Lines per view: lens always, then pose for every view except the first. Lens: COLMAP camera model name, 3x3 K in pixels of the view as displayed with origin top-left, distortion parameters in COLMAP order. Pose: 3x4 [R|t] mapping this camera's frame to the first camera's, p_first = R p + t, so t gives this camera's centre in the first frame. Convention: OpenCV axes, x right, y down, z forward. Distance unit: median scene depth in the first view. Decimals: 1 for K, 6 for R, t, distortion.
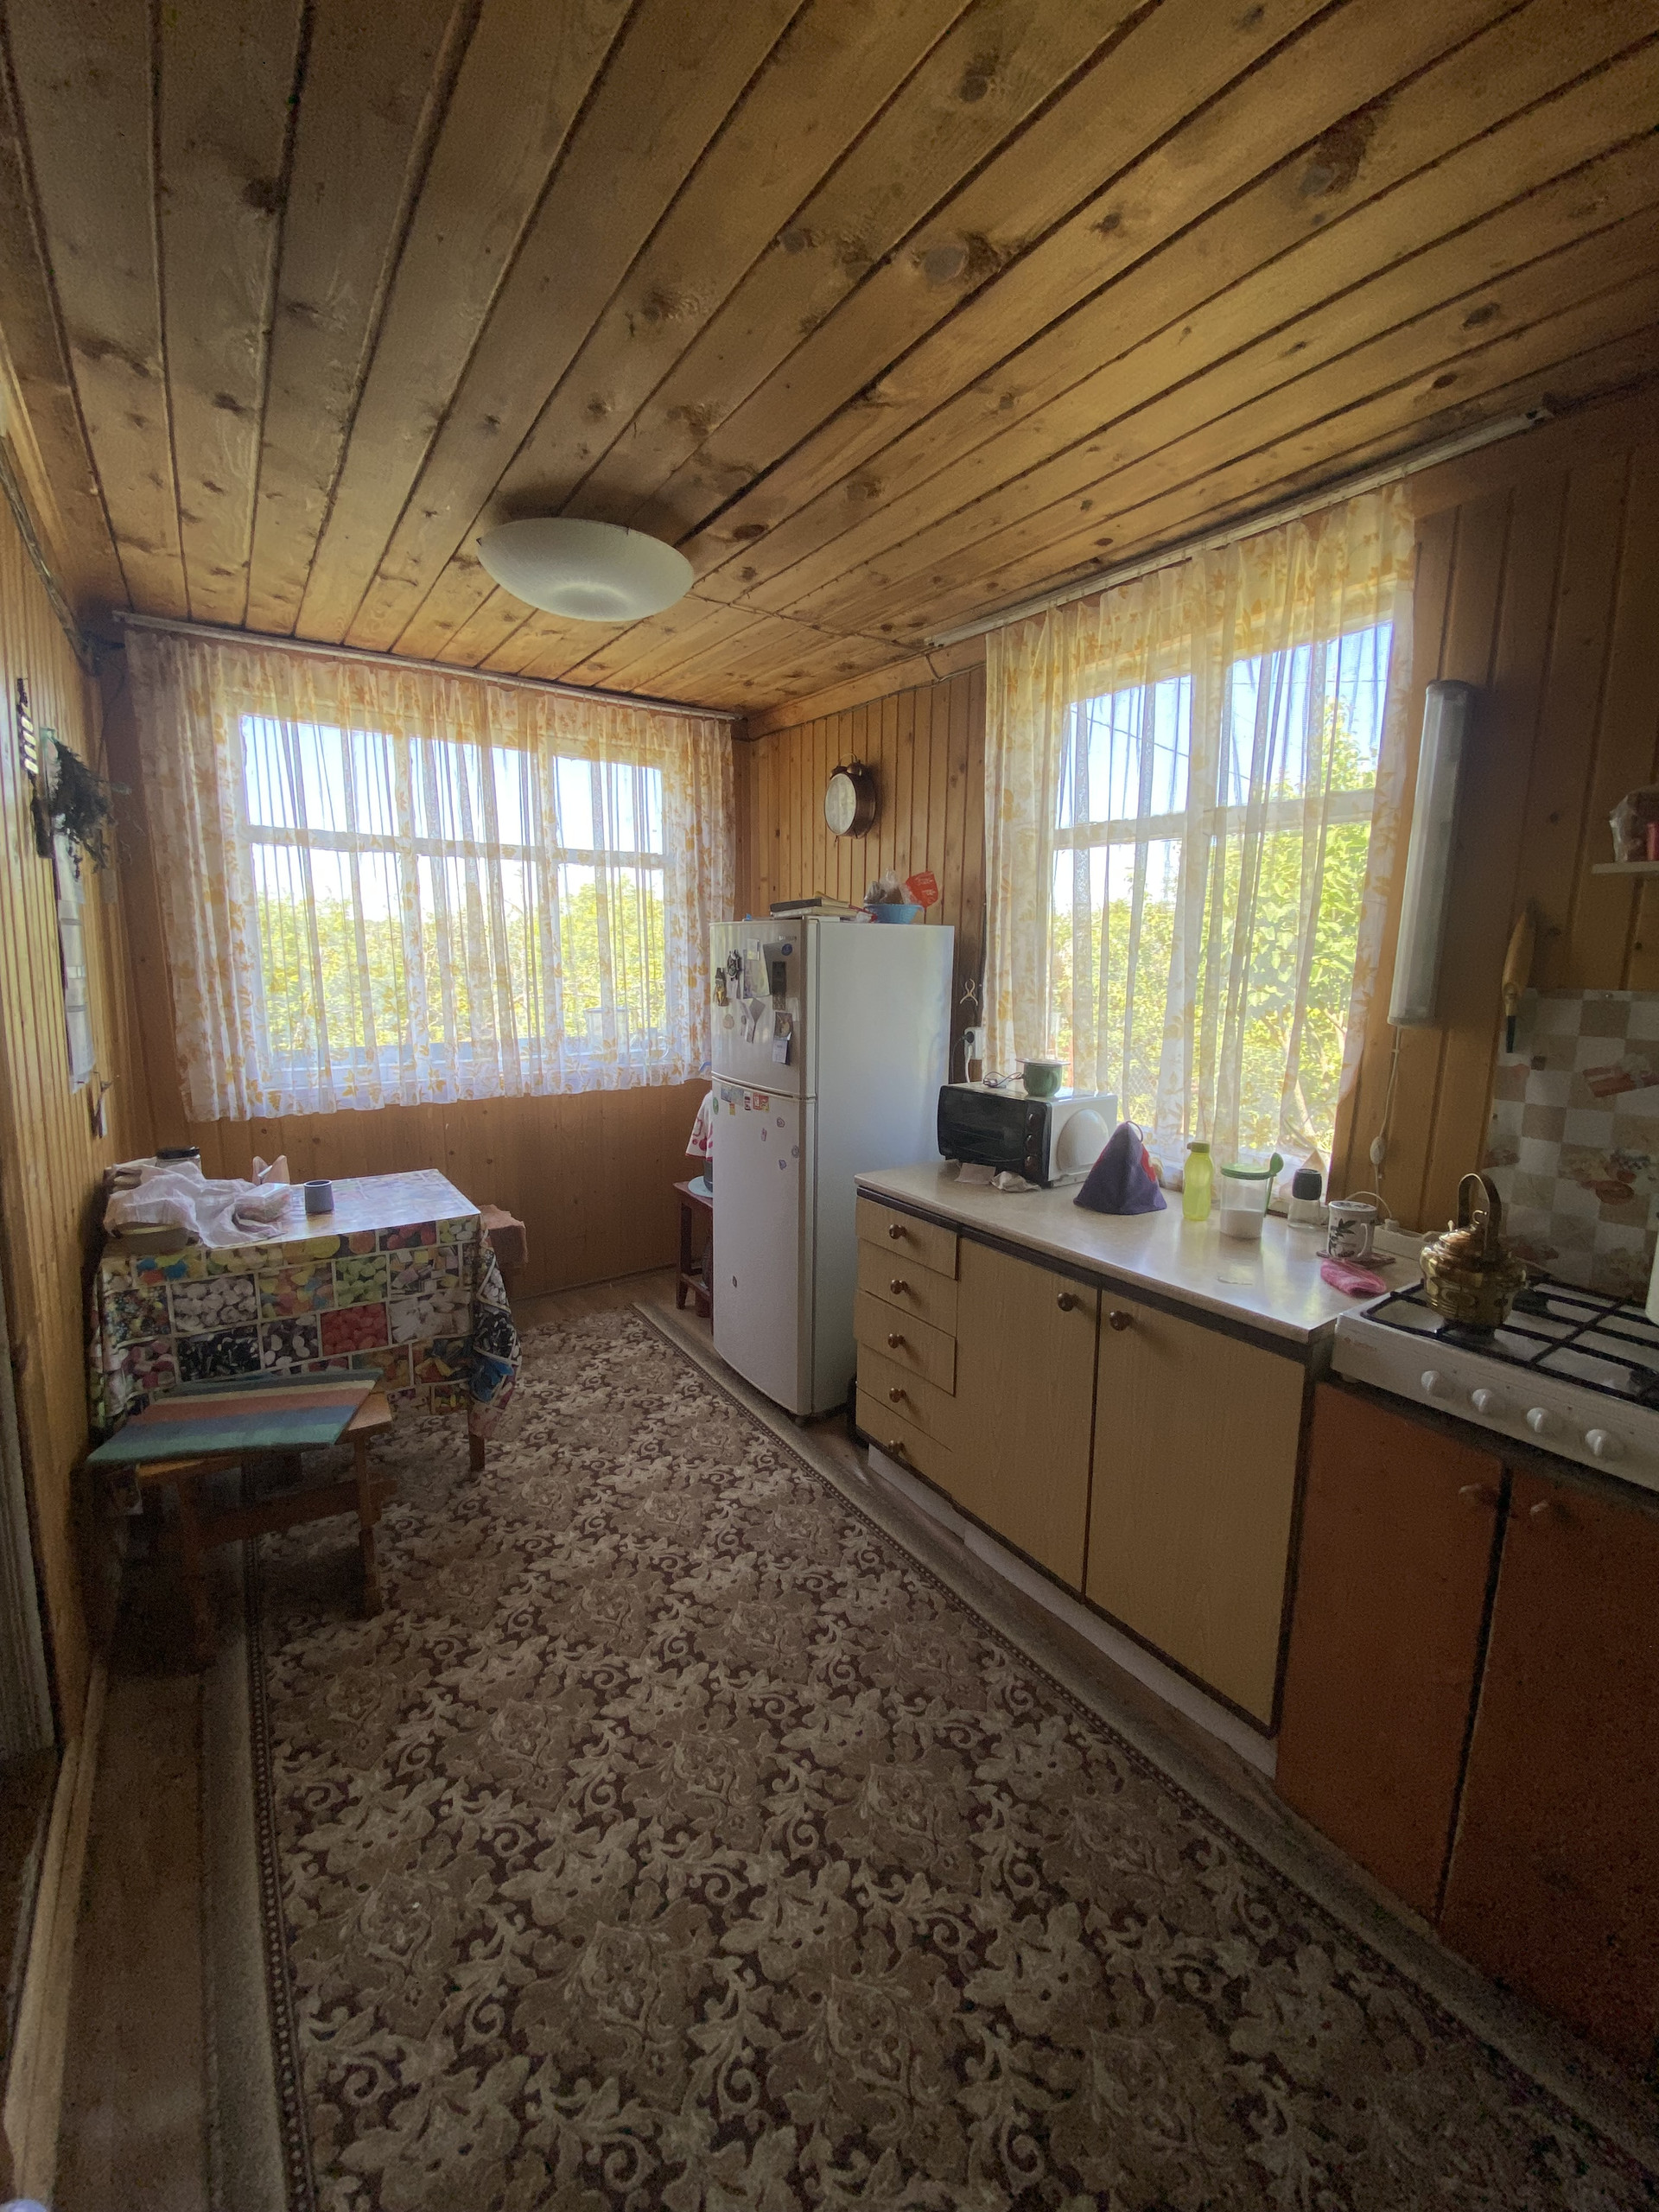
lens RADIAL K [[881.4, 0, 830.3], [0, 881.4, 1115.0], [0, 0, 1]] dist [-0.002394, -0.000359]
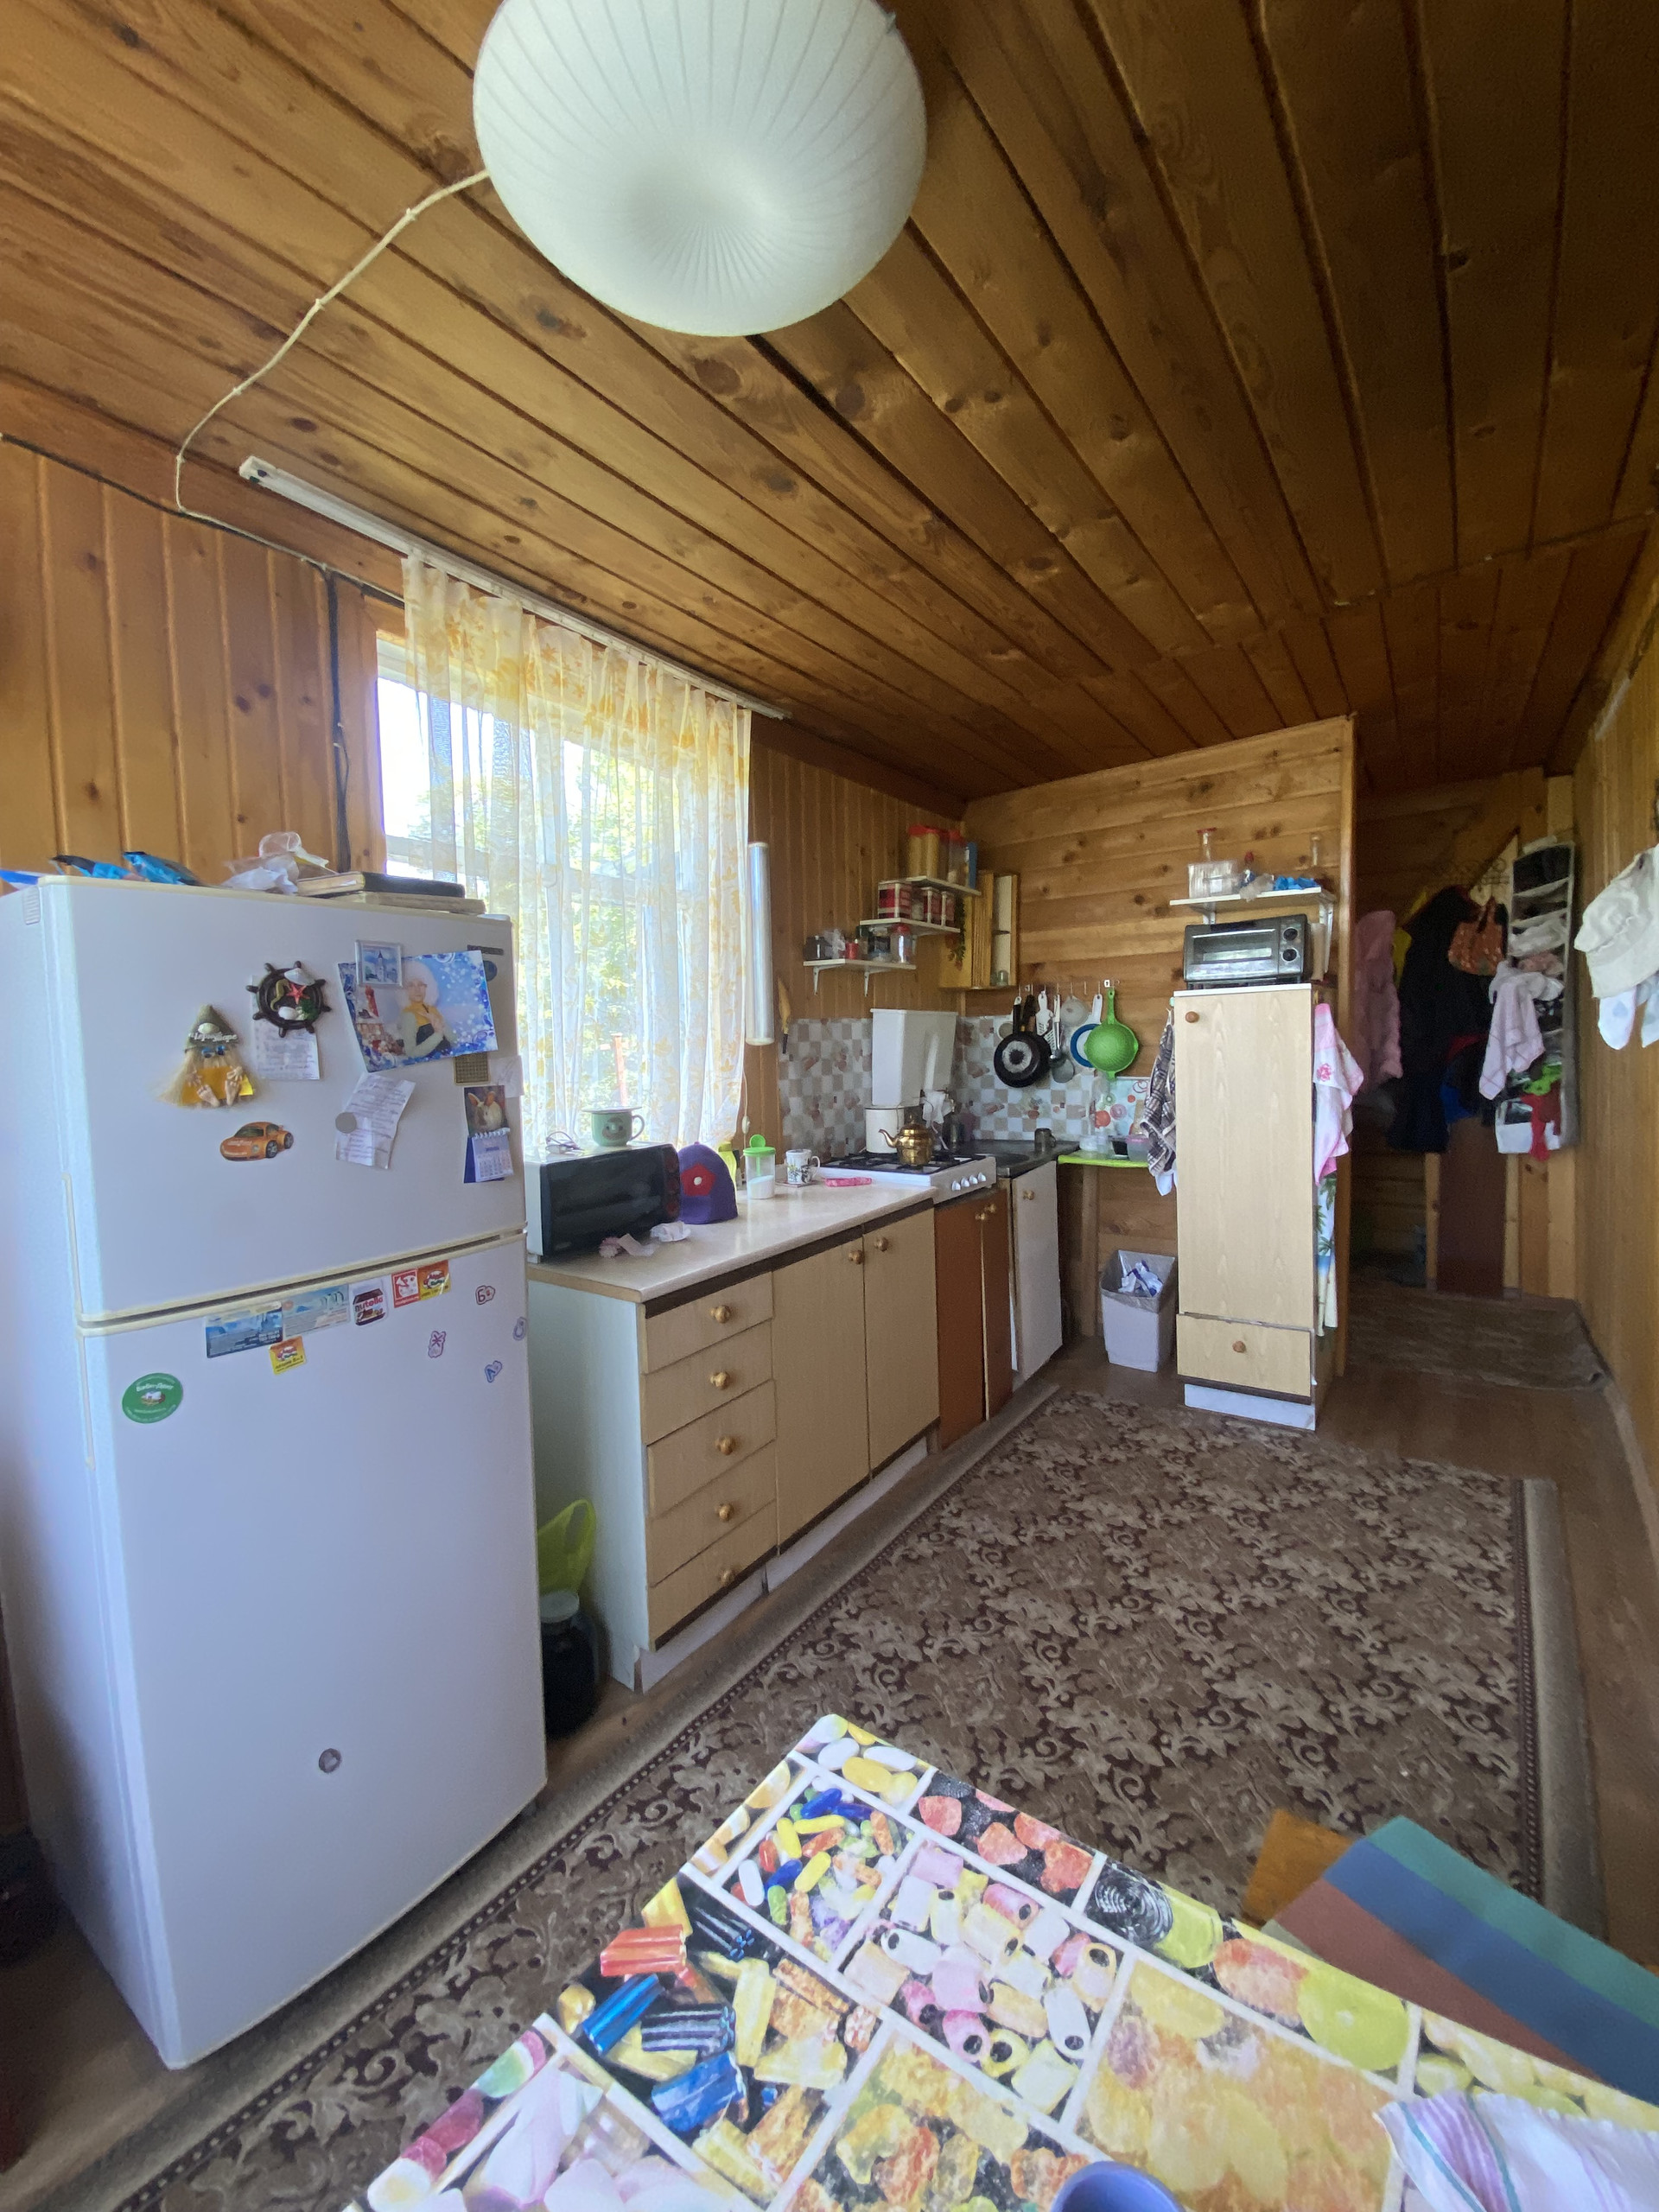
lens RADIAL K [[881.4, 0, 818.6], [0, 881.4, 1033.3], [0, 0, 1]] dist [-0.002394, -0.000359]
pose [[-0.318421, -0.027271, 0.947557, -1.033696], [0.171152, 0.981505, 0.085763, -0.262633], [-0.932371, 0.189485, -0.307864, 1.495468]]
